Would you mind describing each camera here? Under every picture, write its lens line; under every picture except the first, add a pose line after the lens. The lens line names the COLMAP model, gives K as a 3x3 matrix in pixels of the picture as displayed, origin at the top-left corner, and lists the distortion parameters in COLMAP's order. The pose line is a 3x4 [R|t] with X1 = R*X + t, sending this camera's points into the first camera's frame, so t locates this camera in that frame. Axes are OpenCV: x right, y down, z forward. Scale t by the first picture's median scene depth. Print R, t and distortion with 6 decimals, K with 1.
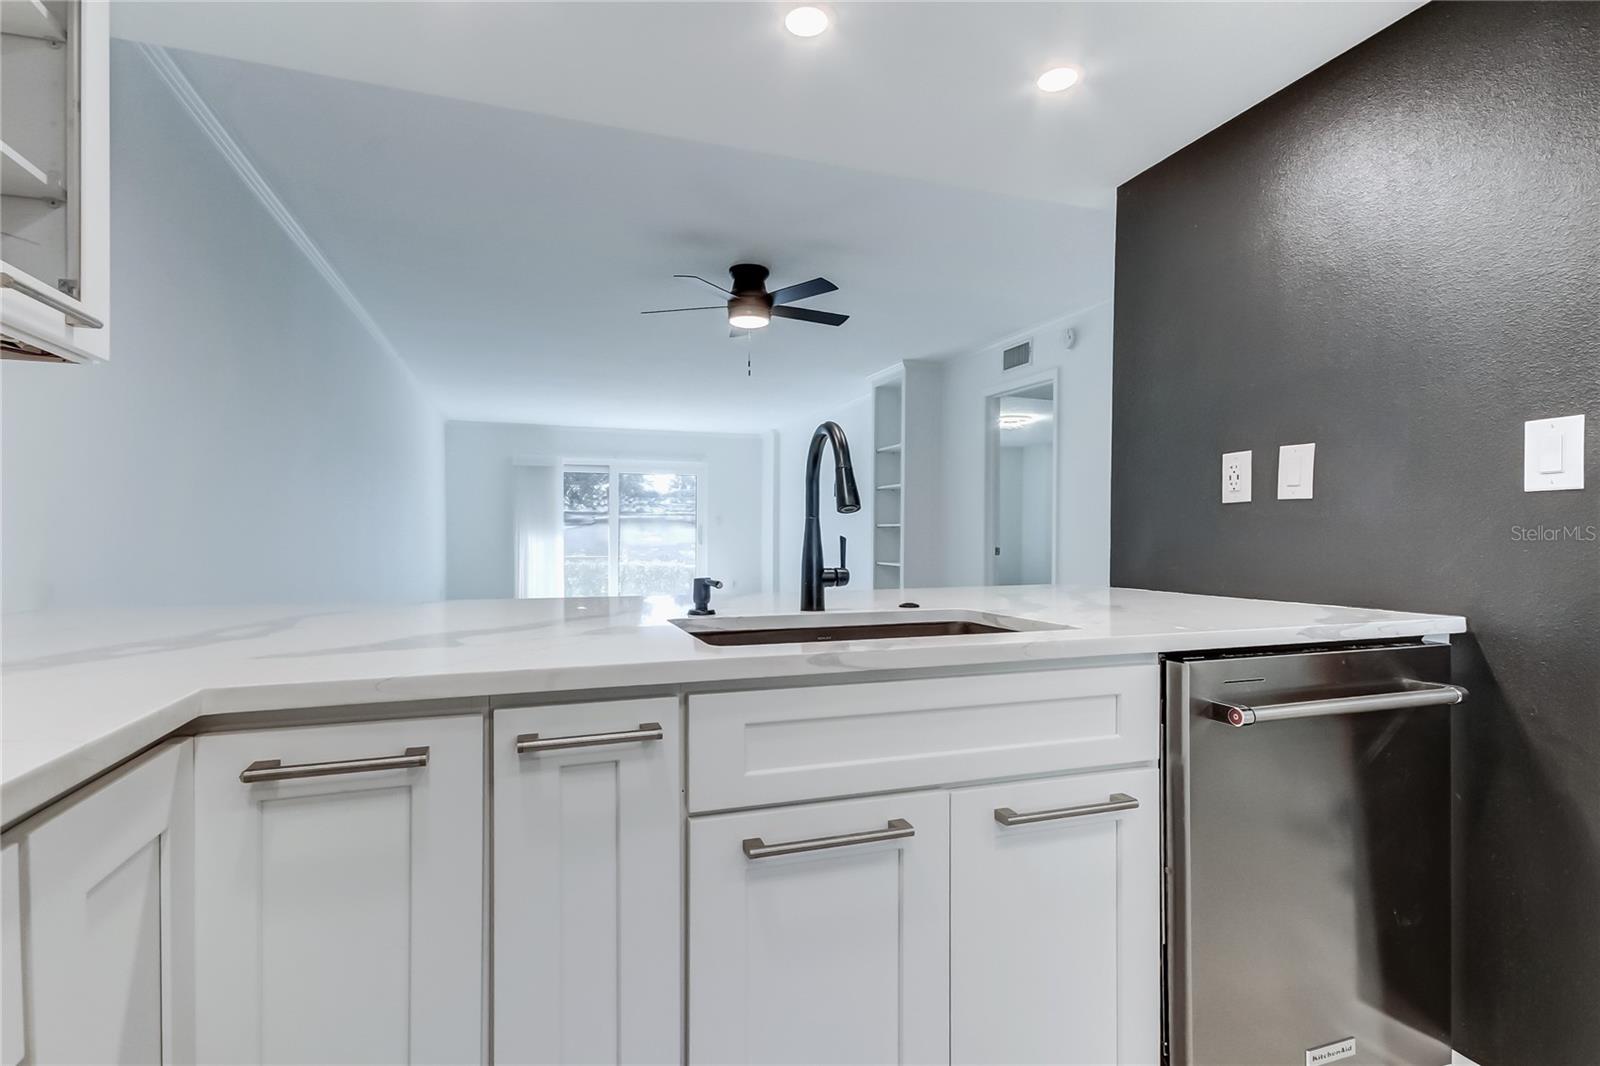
lens RADIAL K [[758.3, 0, 808.7], [0, 758.3, 547.2], [0, 0, 1]] dist [0.017082, 0.000204]
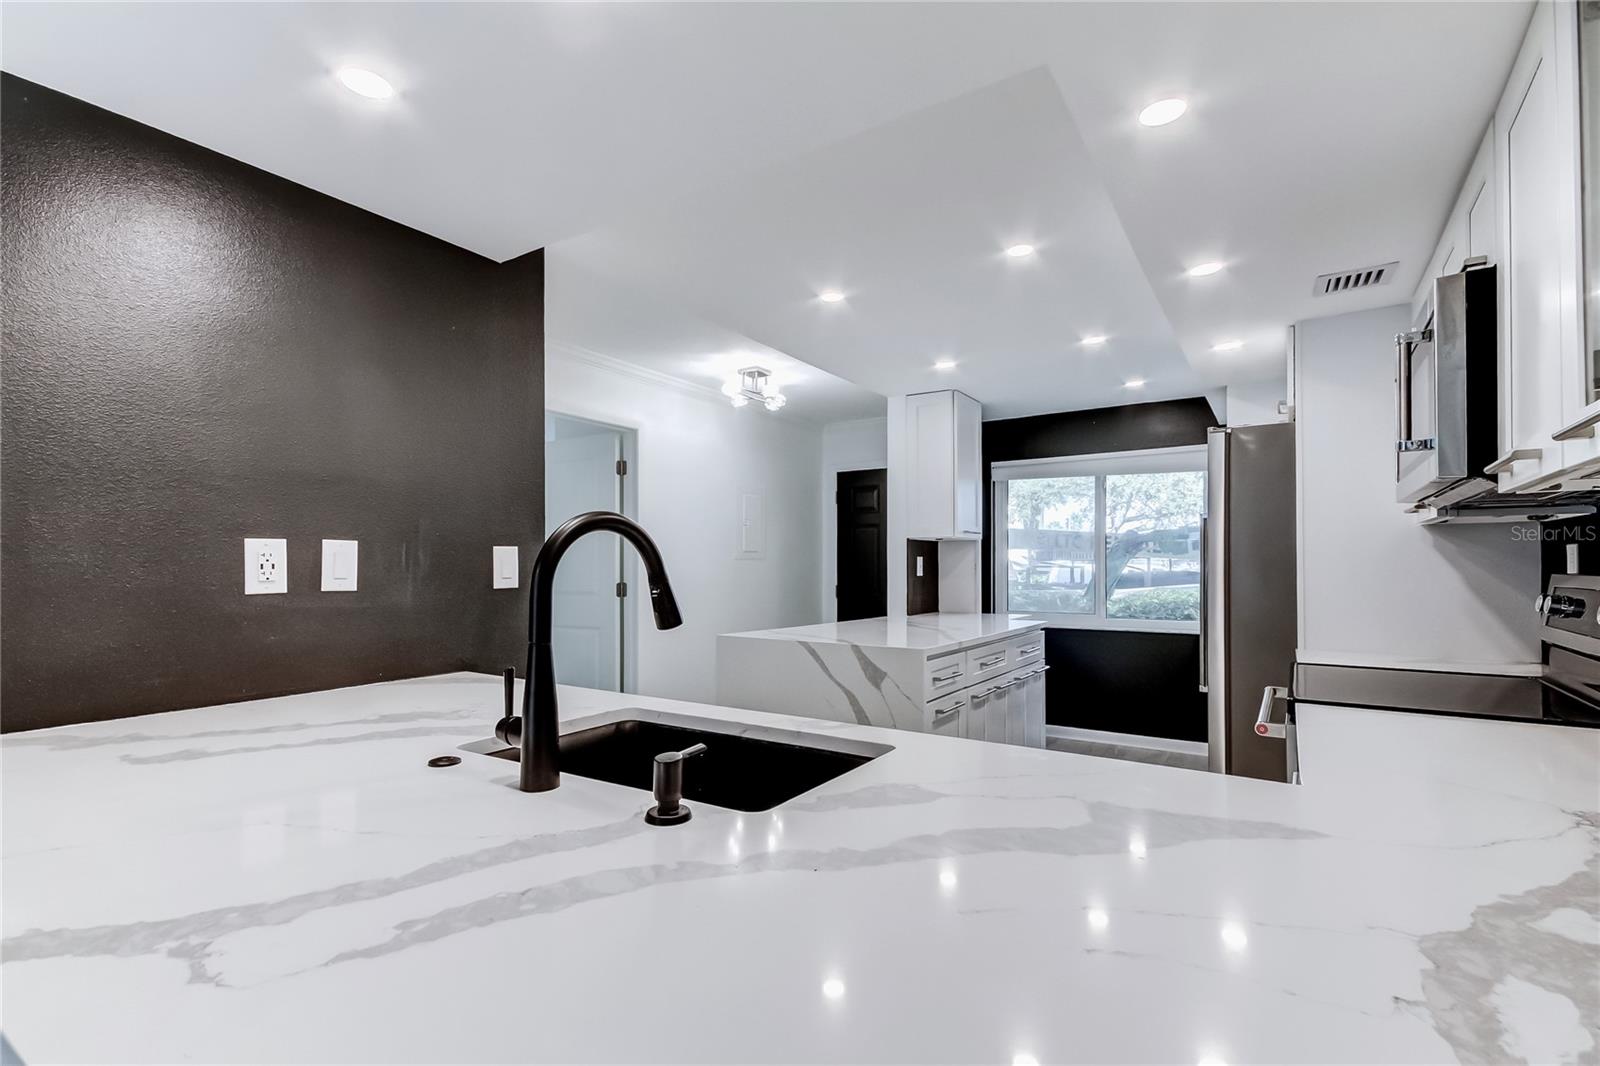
lens RADIAL K [[737.3, 0, 809.0], [0, 737.3, 558.6], [0, 0, 1]] dist [0.025824, -0.009684]
pose [[-0.605431, 0.005572, 0.795878, -0.658129], [0.012316, 0.999921, 0.002369, -0.115154], [-0.795802, 0.011236, -0.605452, 1.247794]]
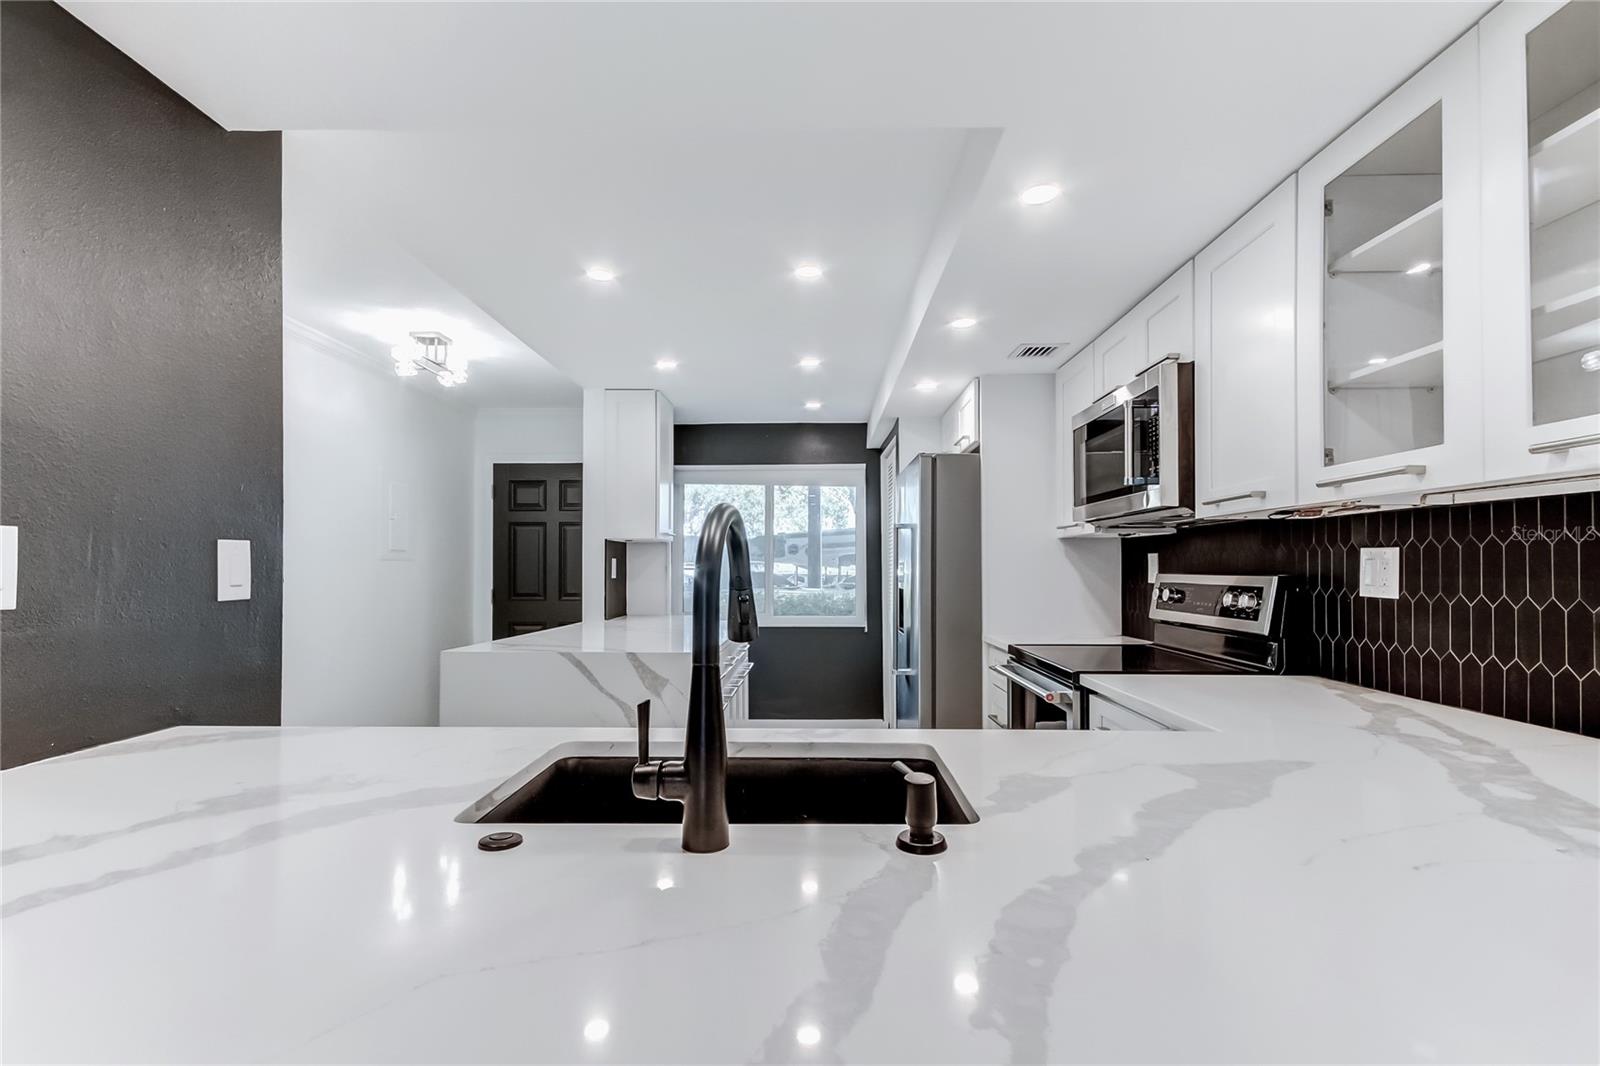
lens RADIAL K [[736.4, 0, 798.0], [0, 736.4, 559.0], [0, 0, 1]] dist [0.015676, -0.000212]
pose [[-0.932625, 0.001966, 0.360842, -0.240602], [0.004094, 0.999978, 0.005133, -0.119286], [-0.360824, 0.006264, -0.932613, 1.506960]]
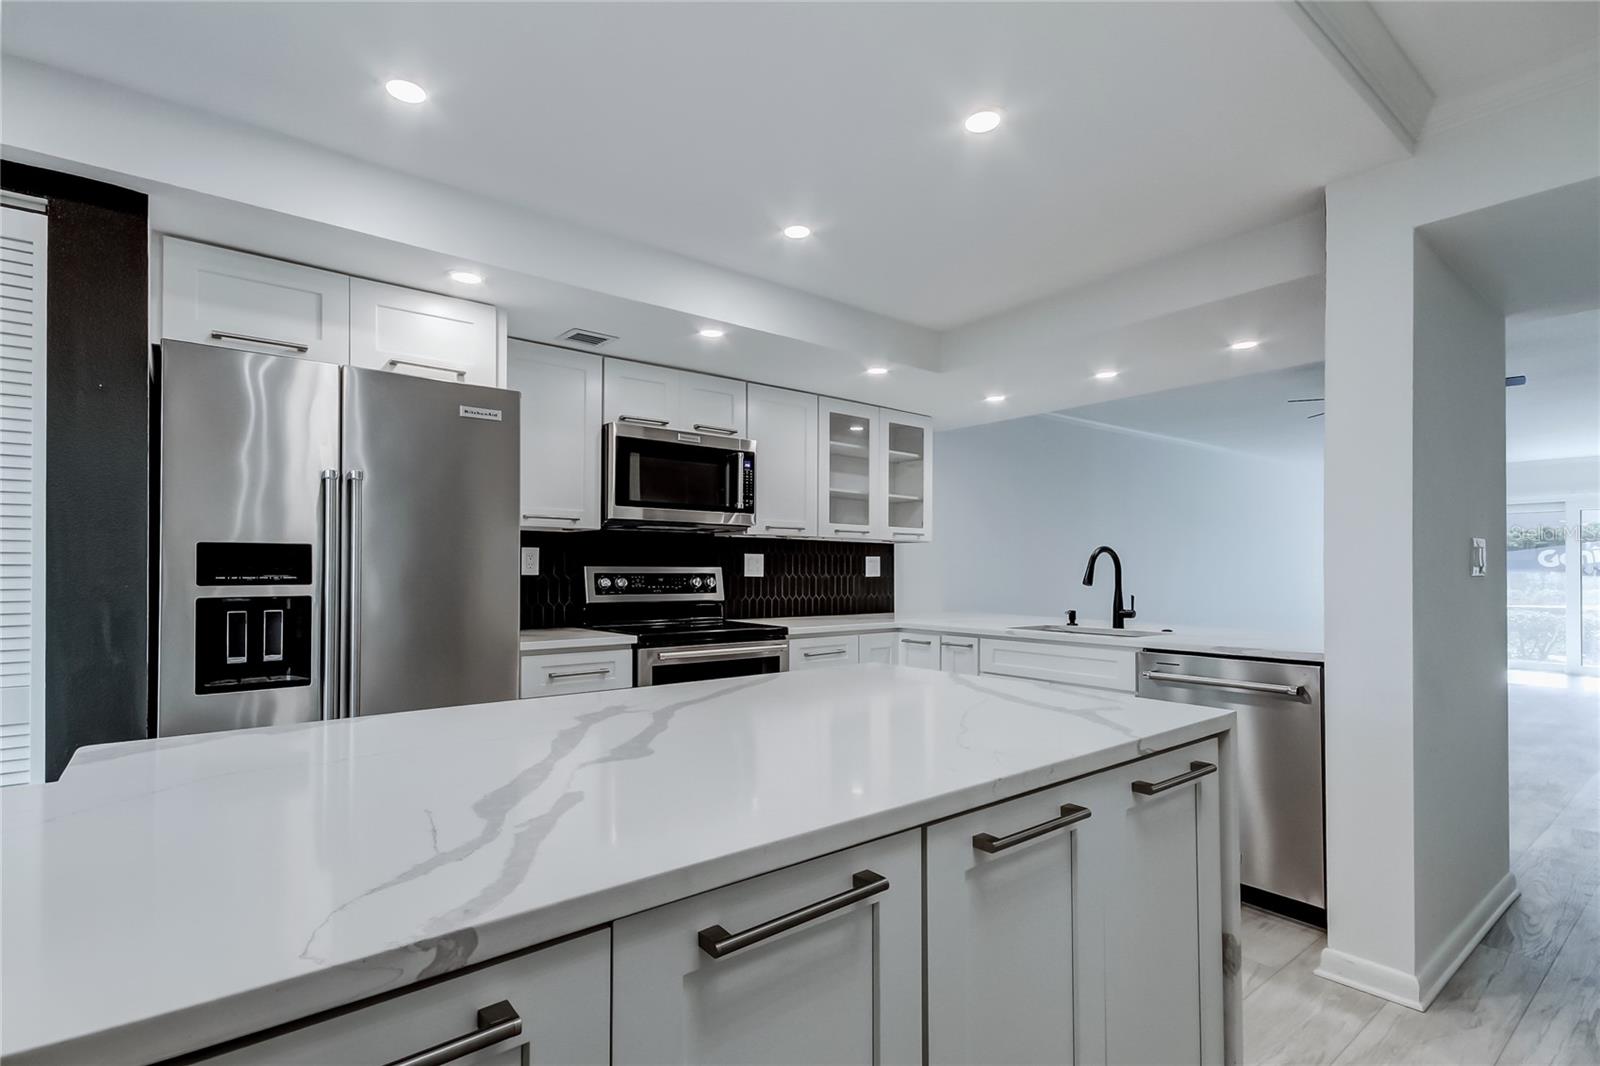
lens RADIAL K [[774.9, 0, 793.6], [0, 774.9, 562.4], [0, 0, 1]] dist [-0.003730, -0.000894]
pose [[0.319127, -0.009767, -0.947662, 1.930813], [-0.018681, 0.999688, -0.016594, -0.055369], [0.947528, 0.022999, 0.318845, -0.651669]]
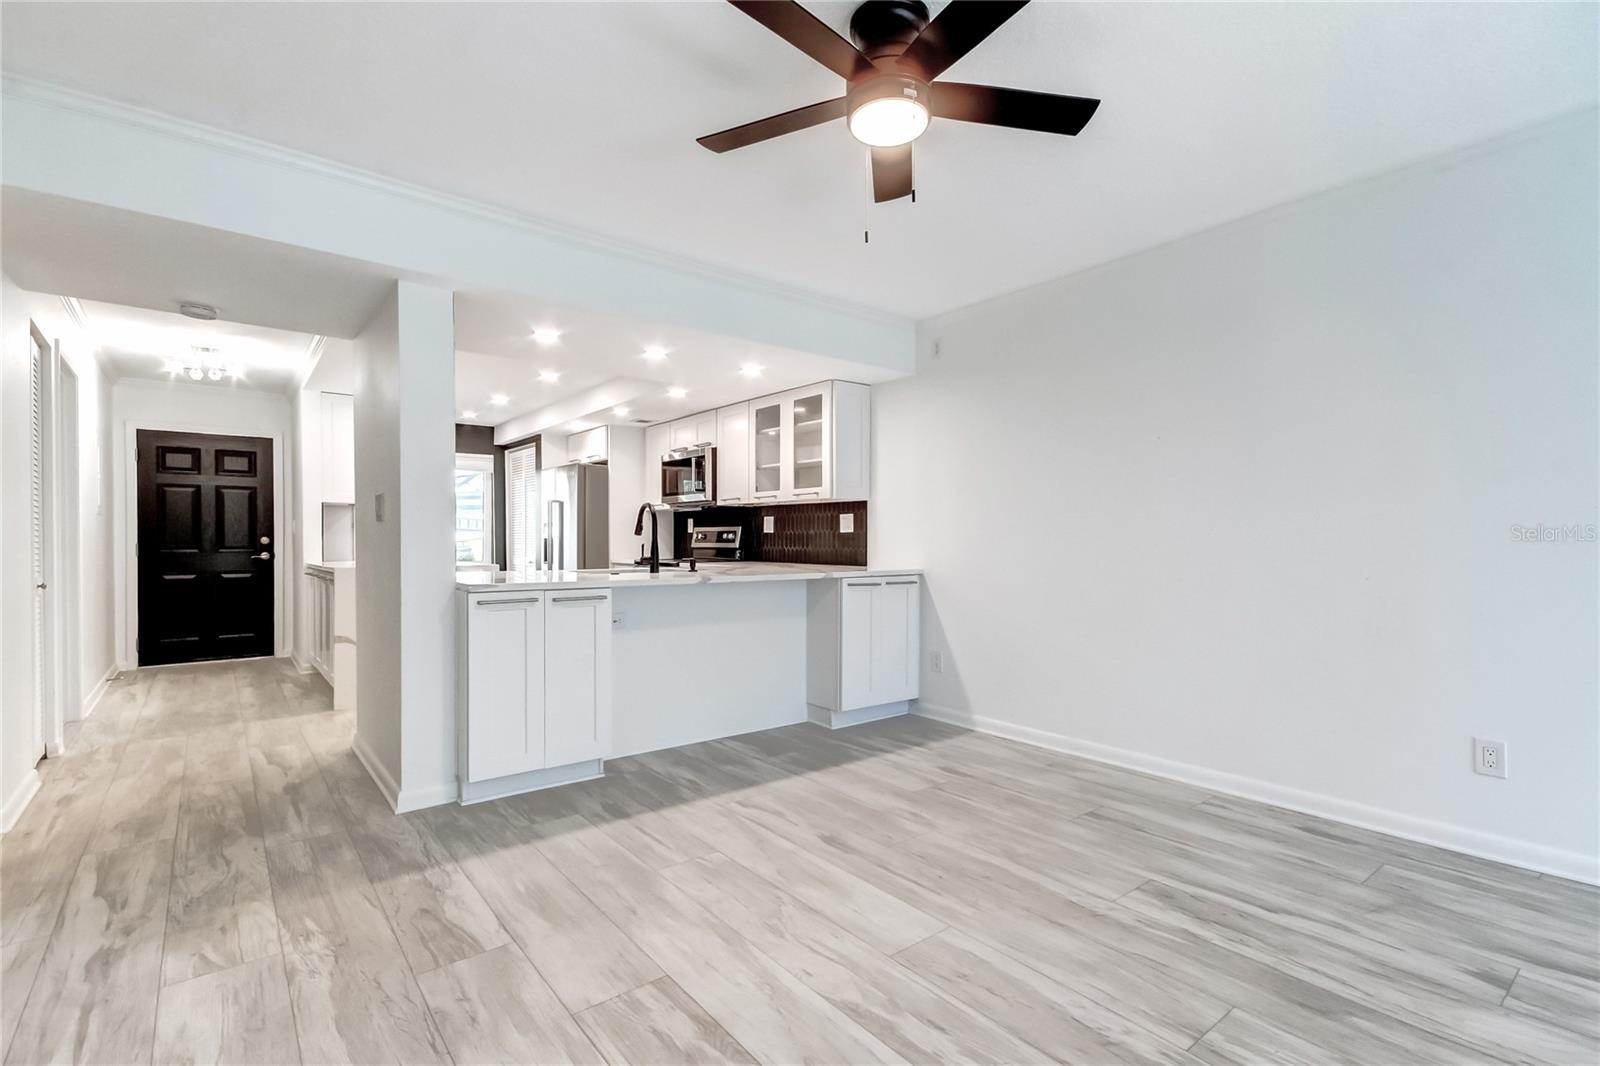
lens RADIAL K [[746.4, 0, 798.8], [0, 746.4, 547.4], [0, 0, 1]] dist [0.016721, 0.000019]
pose [[-0.949424, 0.001146, -0.313996, 0.350482], [-0.007625, 0.999614, 0.026706, -0.075491], [0.313905, 0.027750, -0.949049, 3.649591]]
